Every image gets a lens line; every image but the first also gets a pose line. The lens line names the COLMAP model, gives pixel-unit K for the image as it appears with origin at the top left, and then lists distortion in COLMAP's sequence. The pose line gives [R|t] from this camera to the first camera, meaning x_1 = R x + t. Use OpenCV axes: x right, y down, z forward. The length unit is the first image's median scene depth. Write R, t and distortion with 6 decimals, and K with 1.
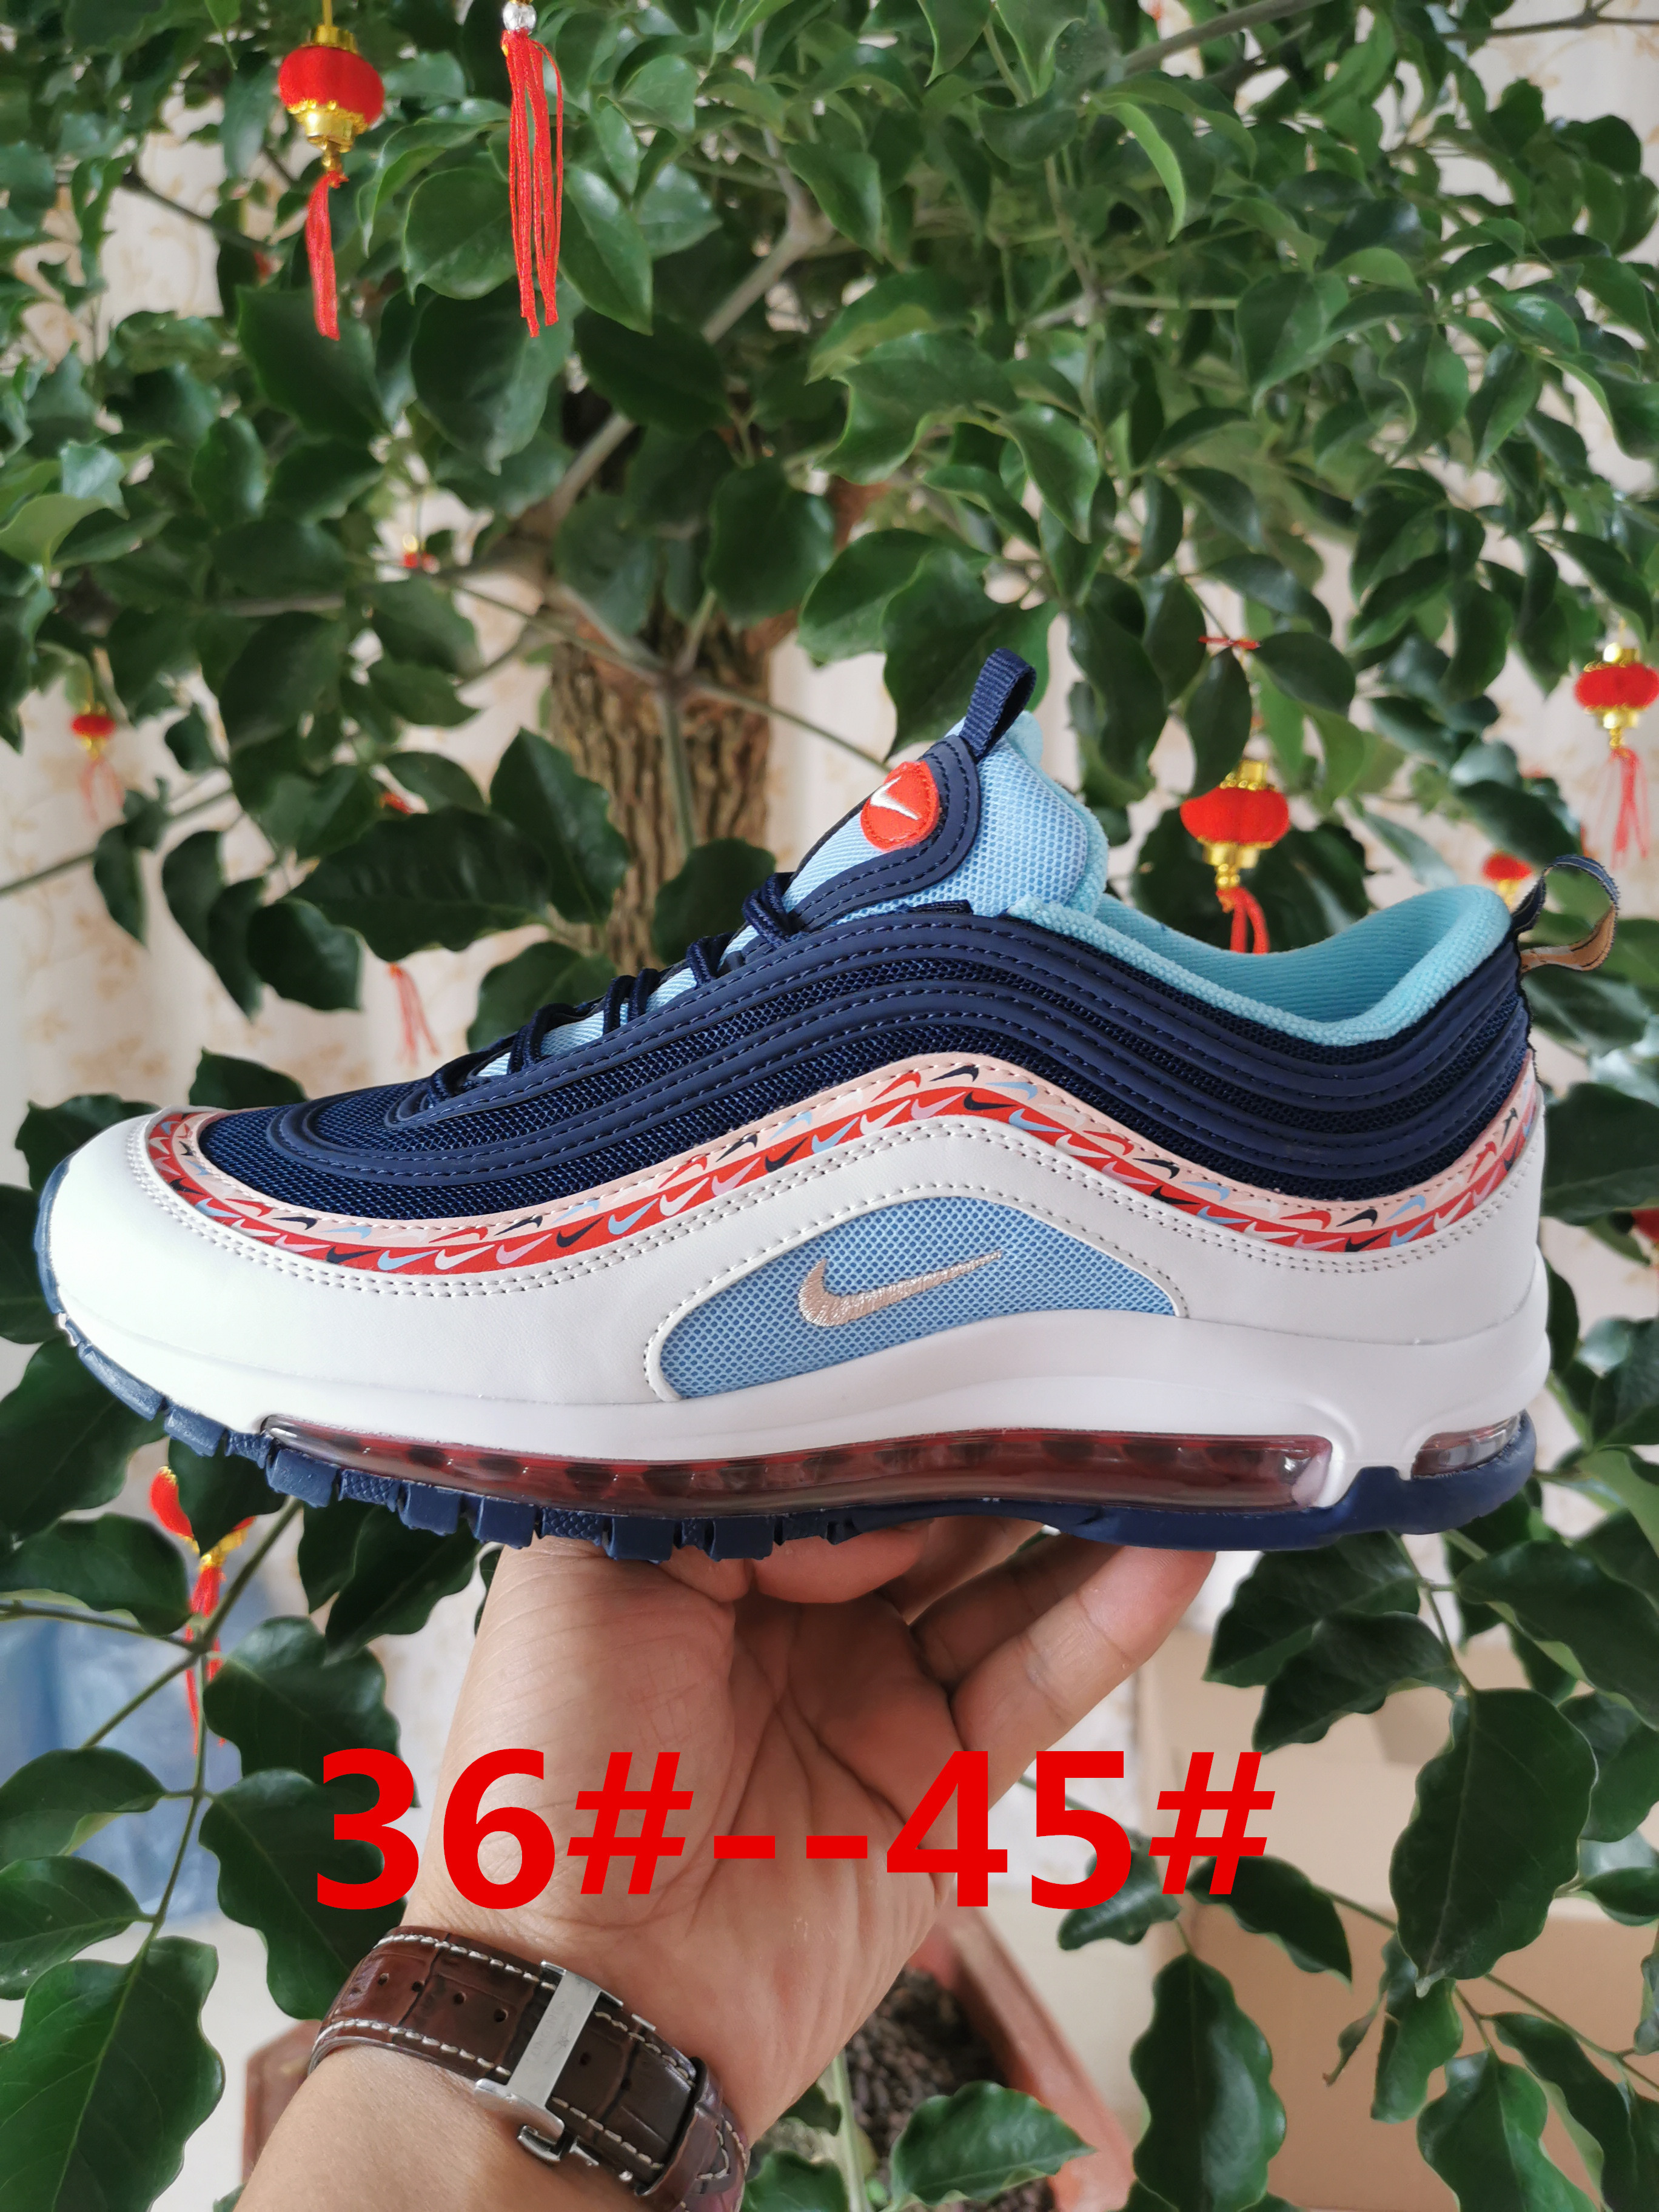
lens RADIAL K [[1786.1, 0, 817.6], [0, 1786.1, 1112.6], [0, 0, 1]] dist [-0.012645, -0.007068]
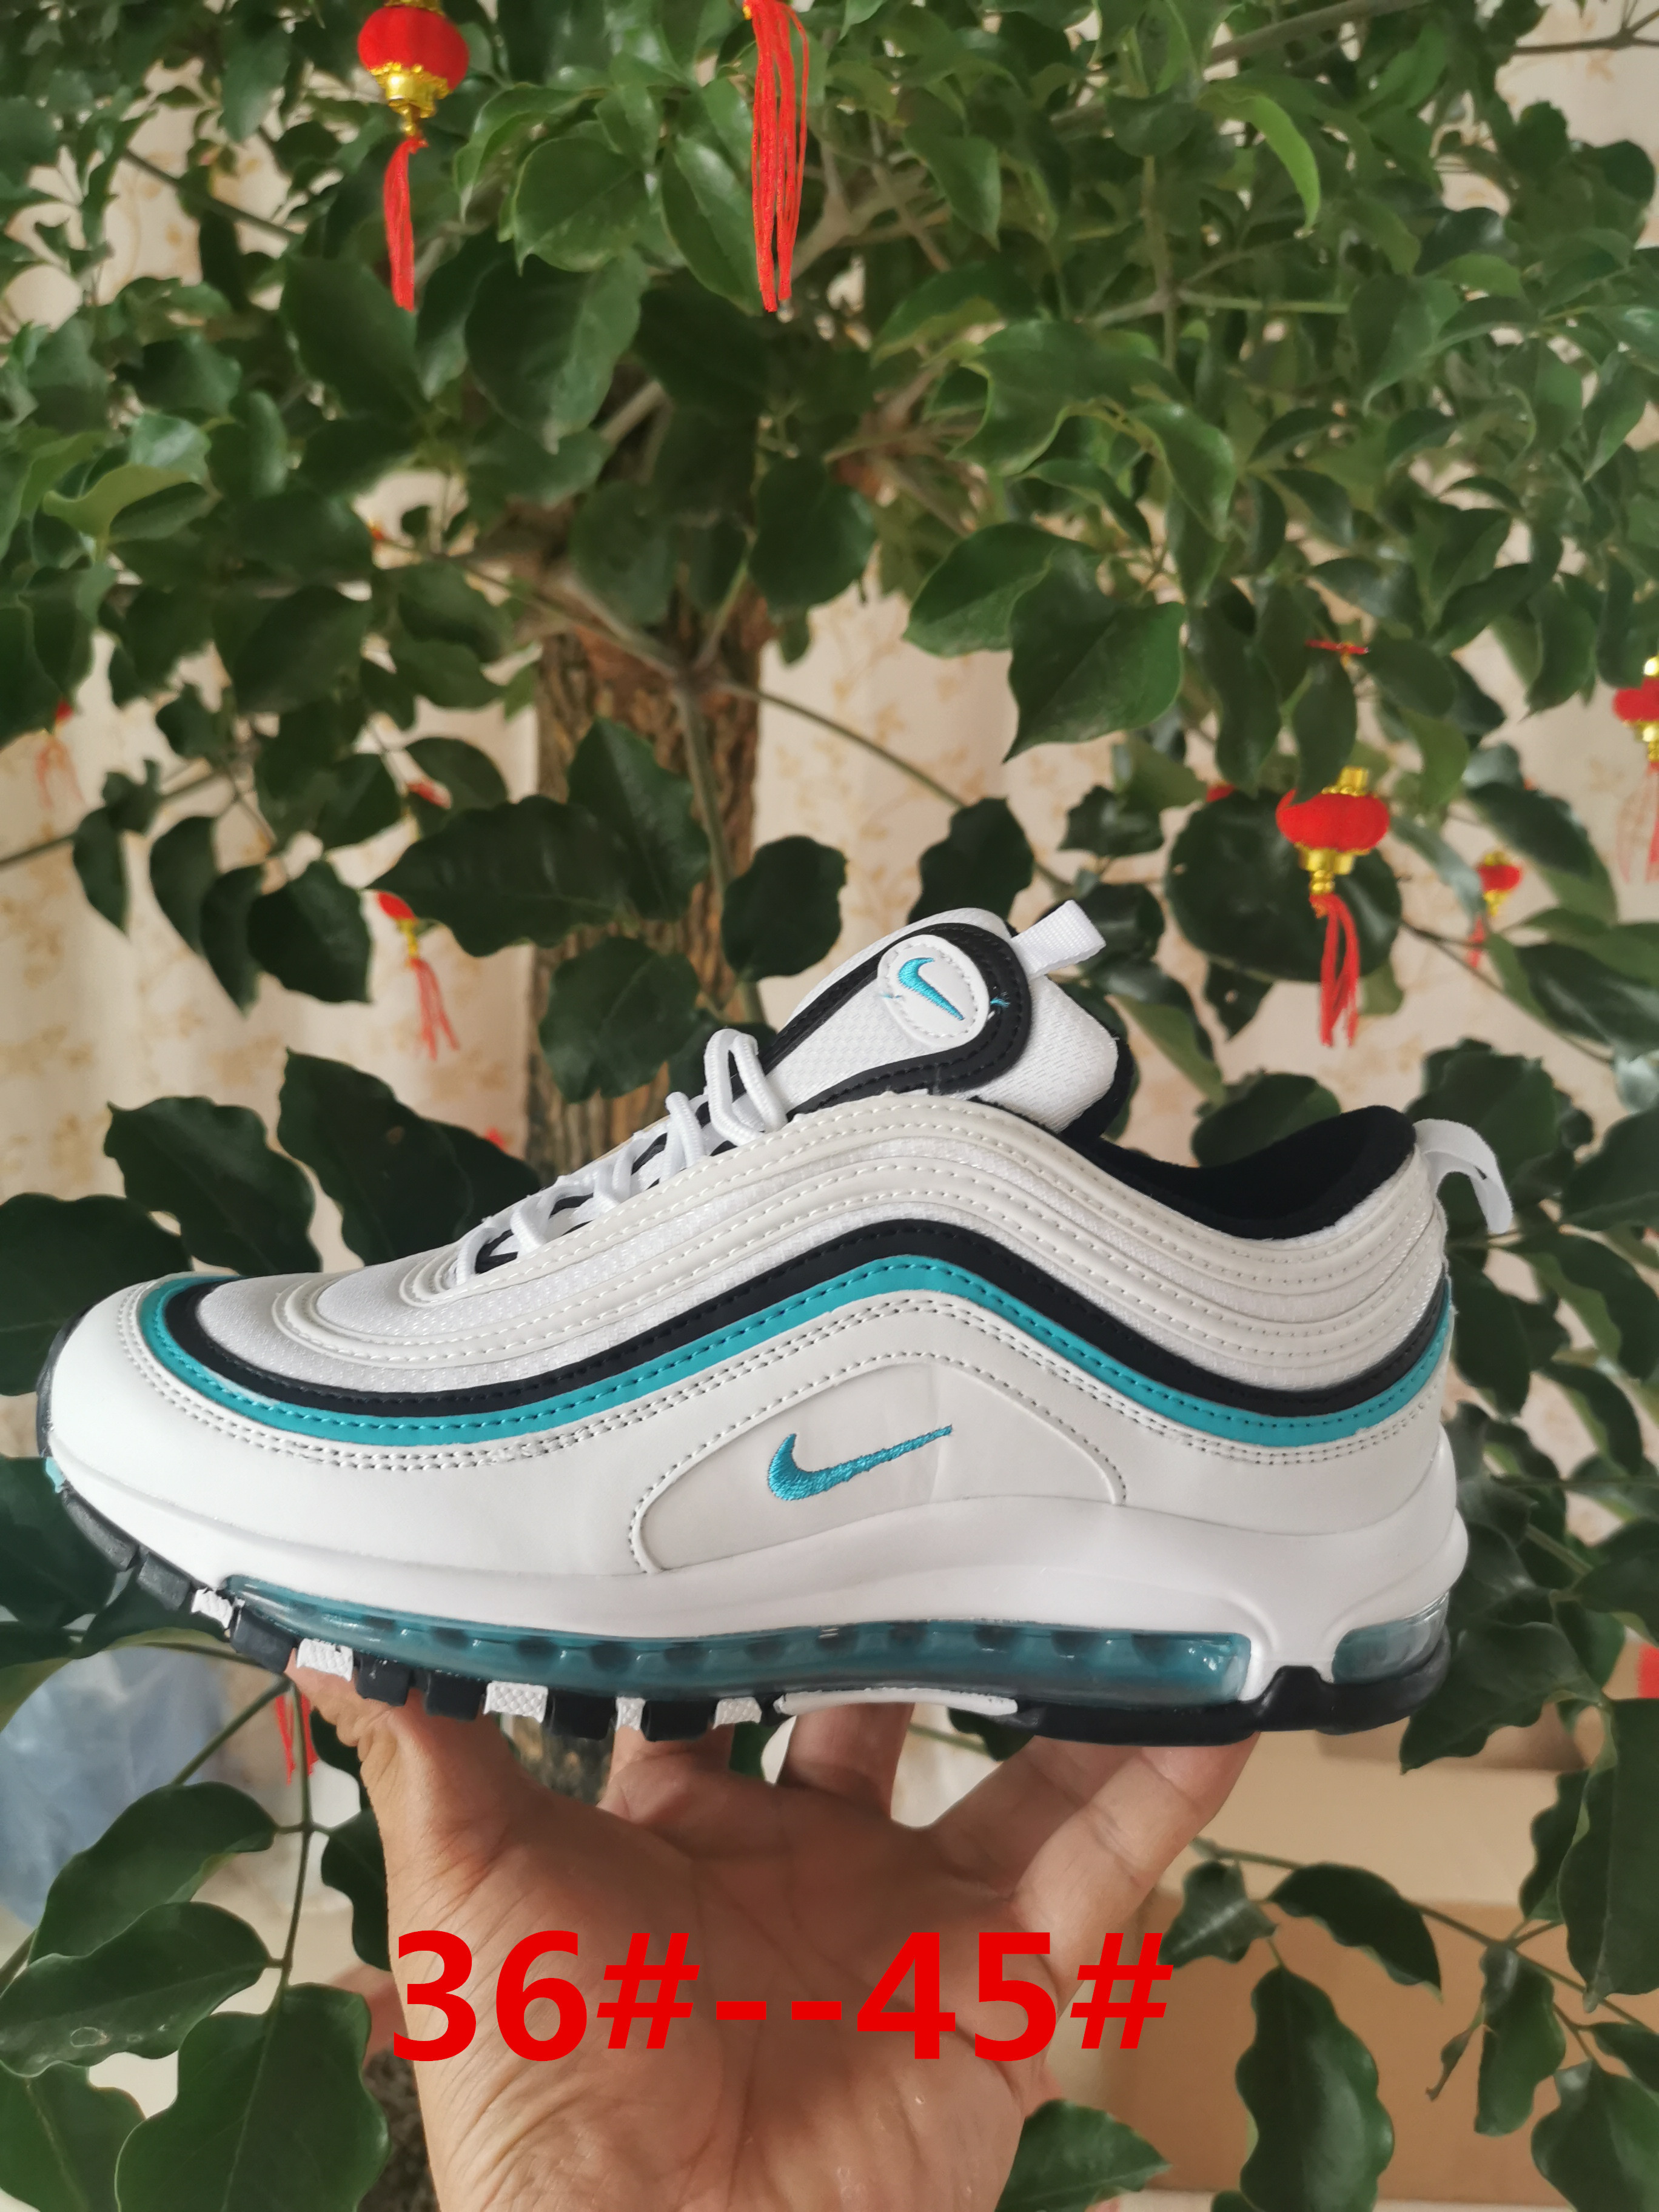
lens RADIAL K [[1786.1, 0, 819.2], [0, 1786.1, 1111.6], [0, 0, 1]] dist [-0.012645, -0.007068]
pose [[0.998070, 0.008259, 0.061550, -0.111204], [-0.008197, 0.999966, -0.001267, -0.001378], [-0.061559, 0.000760, 0.998103, 0.025995]]
